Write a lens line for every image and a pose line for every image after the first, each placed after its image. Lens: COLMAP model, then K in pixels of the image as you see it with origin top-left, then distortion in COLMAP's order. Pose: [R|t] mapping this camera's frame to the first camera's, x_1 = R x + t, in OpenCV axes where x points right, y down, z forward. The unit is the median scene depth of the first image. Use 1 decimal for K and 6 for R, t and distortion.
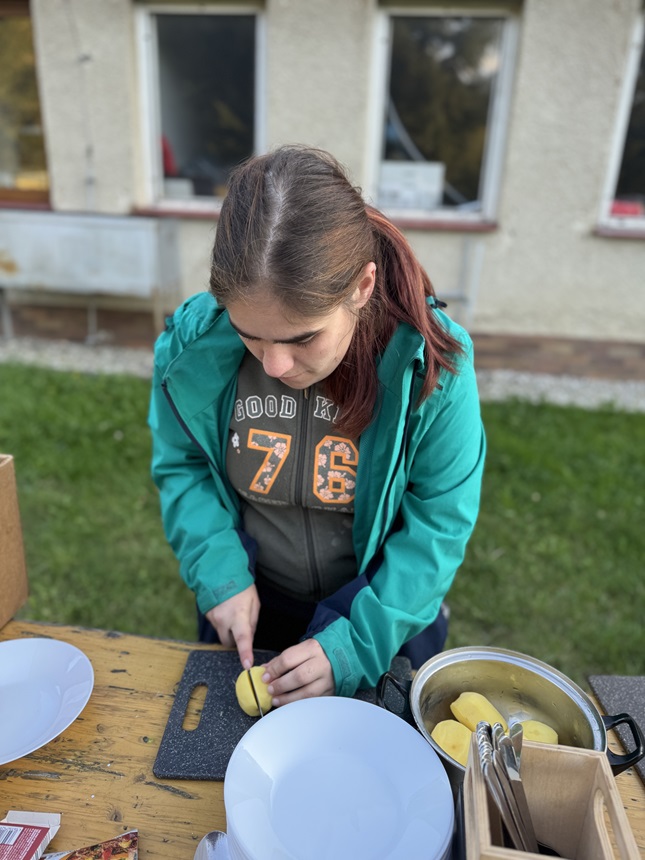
lens RADIAL K [[641.2, 0, 320.1], [0, 641.2, 431.7], [0, 0, 1]] dist [0.022994, -0.032369]
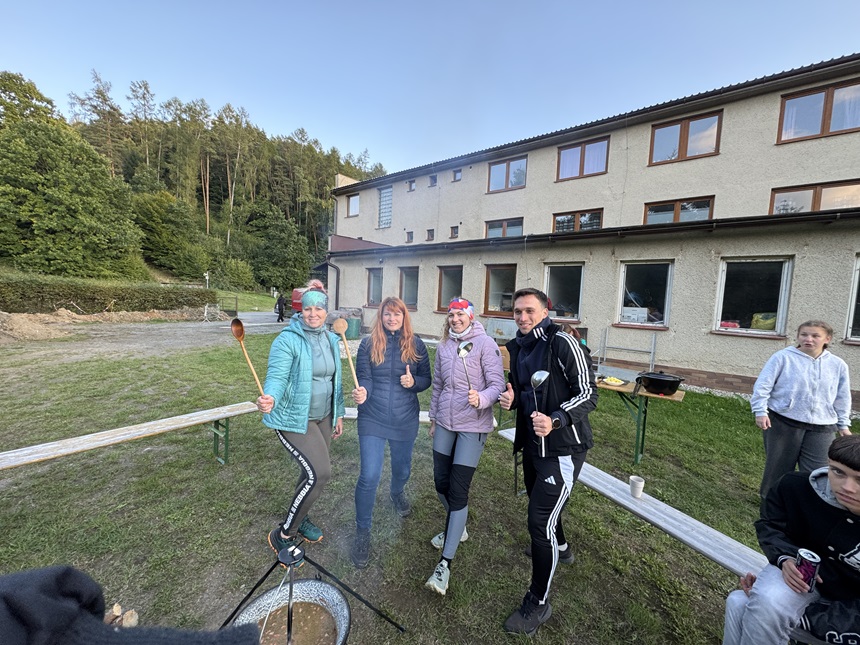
lens RADIAL K [[343.5, 0, 430.1], [0, 343.5, 319.1], [0, 0, 1]] dist [-0.009154, -0.000412]
pose [[0.862129, 0.031046, -0.505737, 0.127338], [-0.189877, 0.945183, -0.265661, 0.232449], [0.469766, 0.325062, 0.820764, -0.720157]]
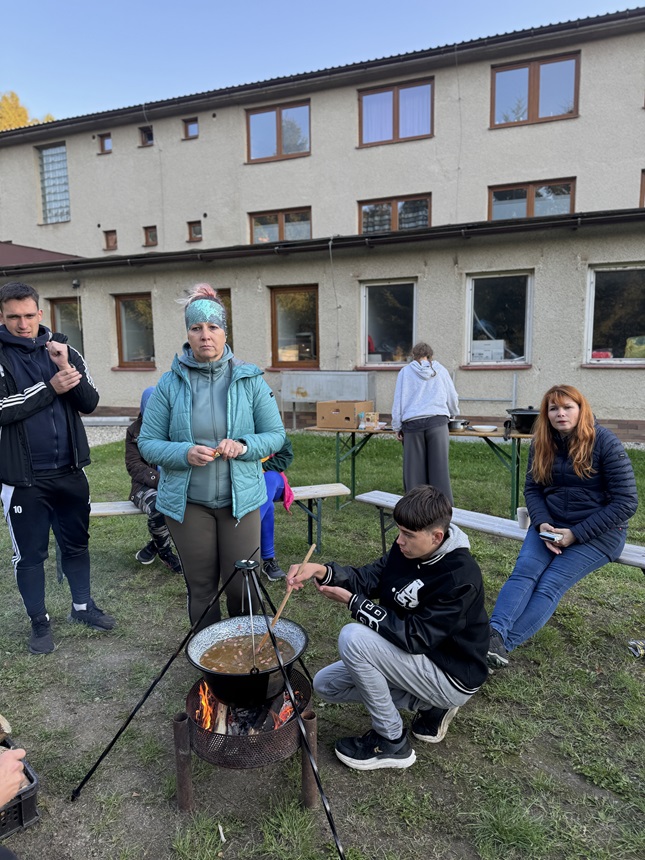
lens RADIAL K [[641.2, 0, 319.6], [0, 641.2, 433.7], [0, 0, 1]] dist [0.022994, -0.032369]
pose [[0.974438, -0.028105, -0.222890, 0.065510], [-0.028097, 0.969107, -0.245033, 0.399133], [0.222891, 0.245032, 0.943546, -1.004462]]
